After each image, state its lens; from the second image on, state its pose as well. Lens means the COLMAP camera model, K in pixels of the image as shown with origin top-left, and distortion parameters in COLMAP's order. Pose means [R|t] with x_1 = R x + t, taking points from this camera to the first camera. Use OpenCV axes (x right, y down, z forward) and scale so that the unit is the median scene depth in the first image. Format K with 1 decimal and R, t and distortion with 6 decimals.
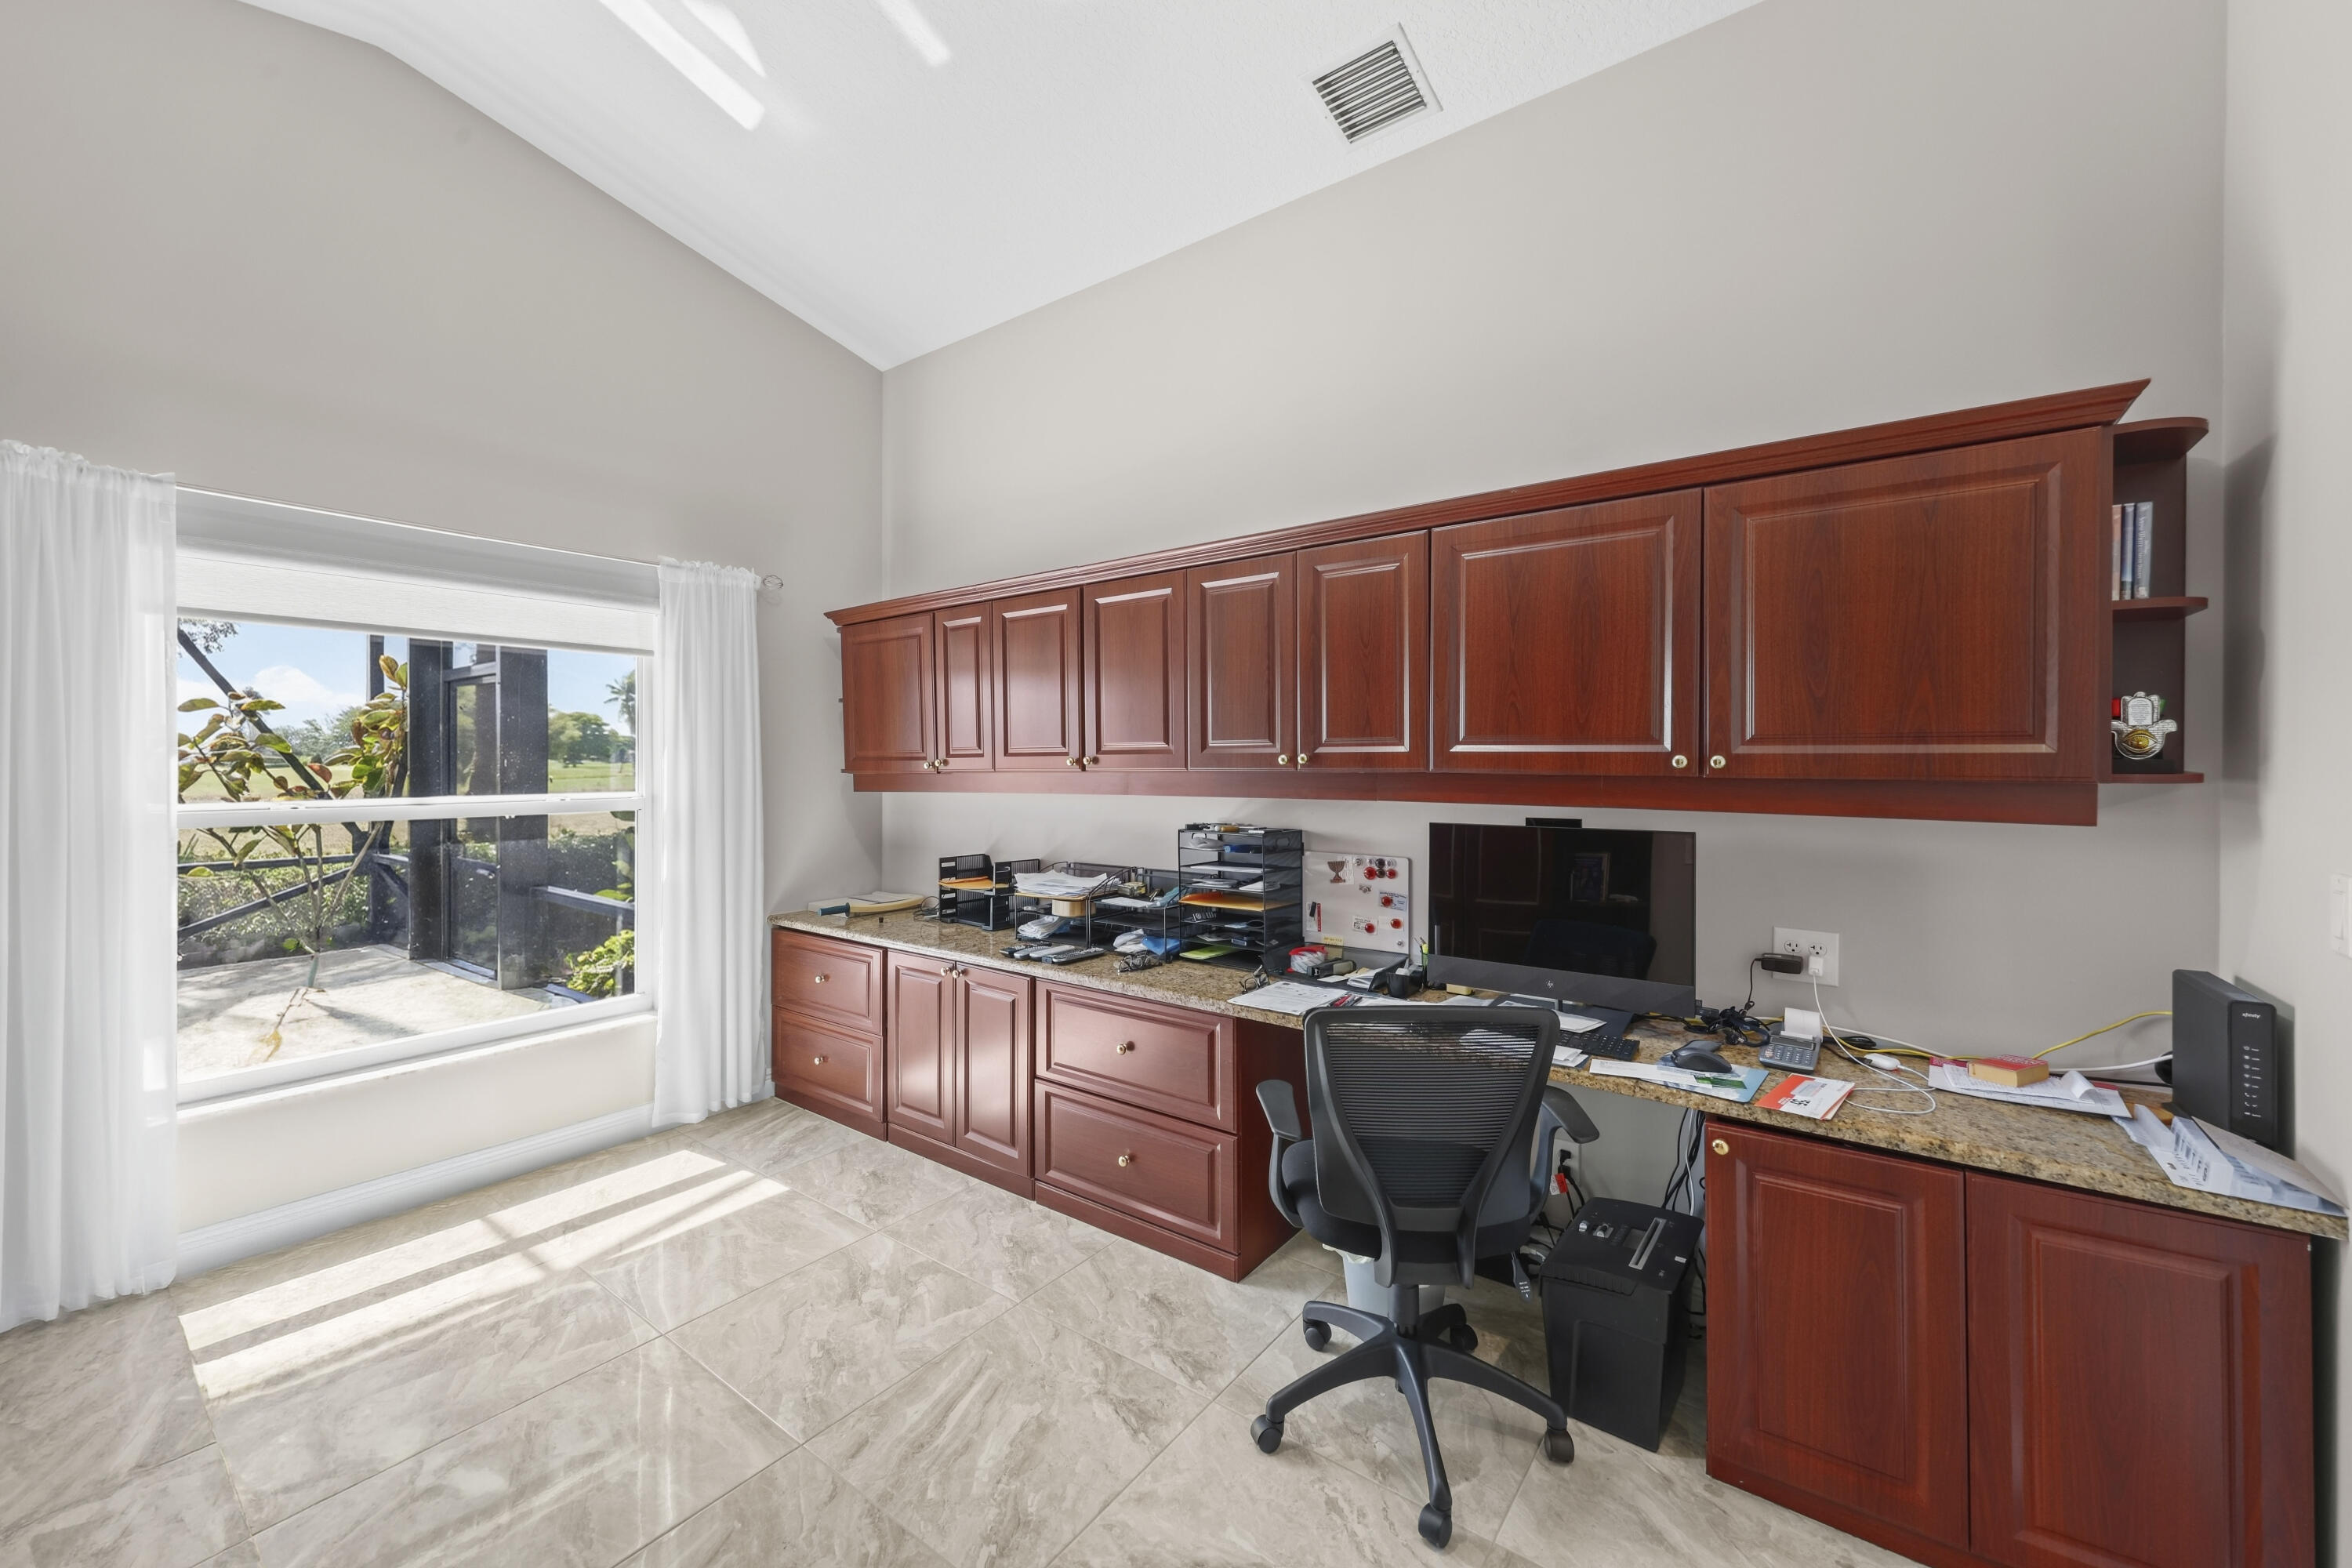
lens RADIAL K [[915.9, 0, 1179.5], [0, 915.9, 773.9], [0, 0, 1]] dist [0.002116, -0.000332]
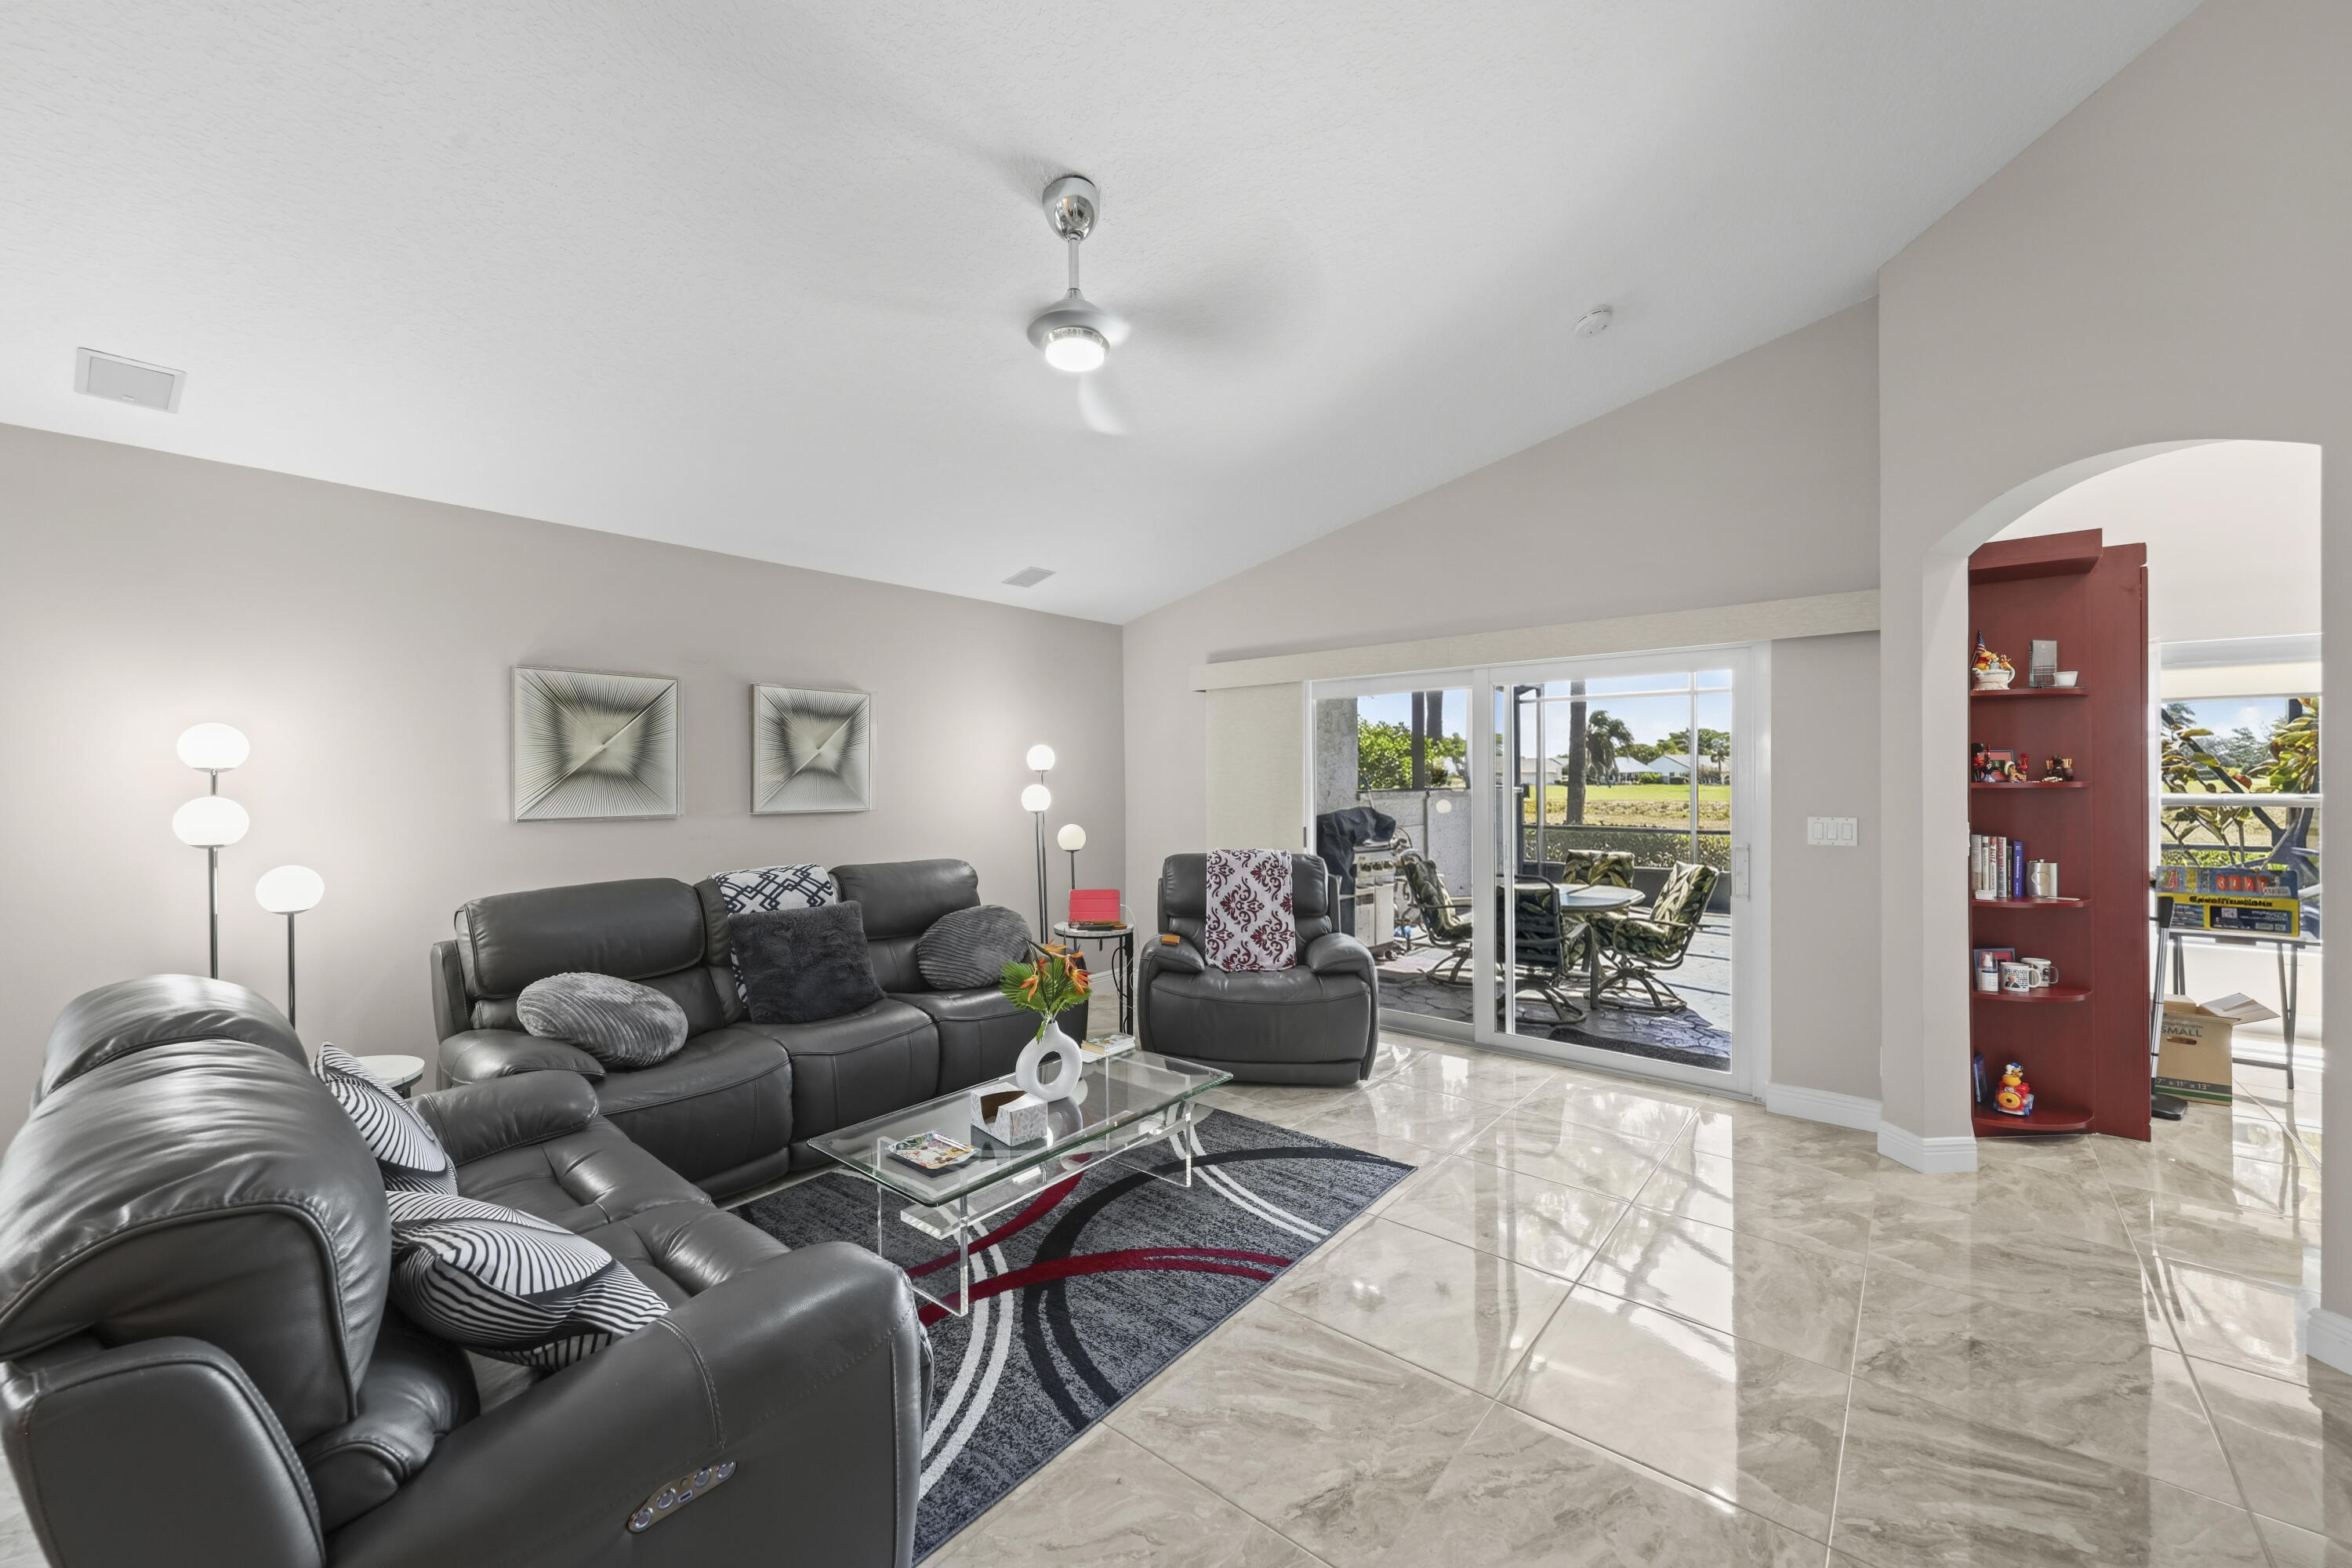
lens RADIAL K [[915.9, 0, 1174.1], [0, 915.9, 782.1], [0, 0, 1]] dist [0.002116, -0.000332]
pose [[-0.047876, 0.002466, -0.998850, 0.478770], [-0.007399, 0.999969, 0.002823, 0.008037], [0.998826, 0.007526, -0.047857, -0.495659]]
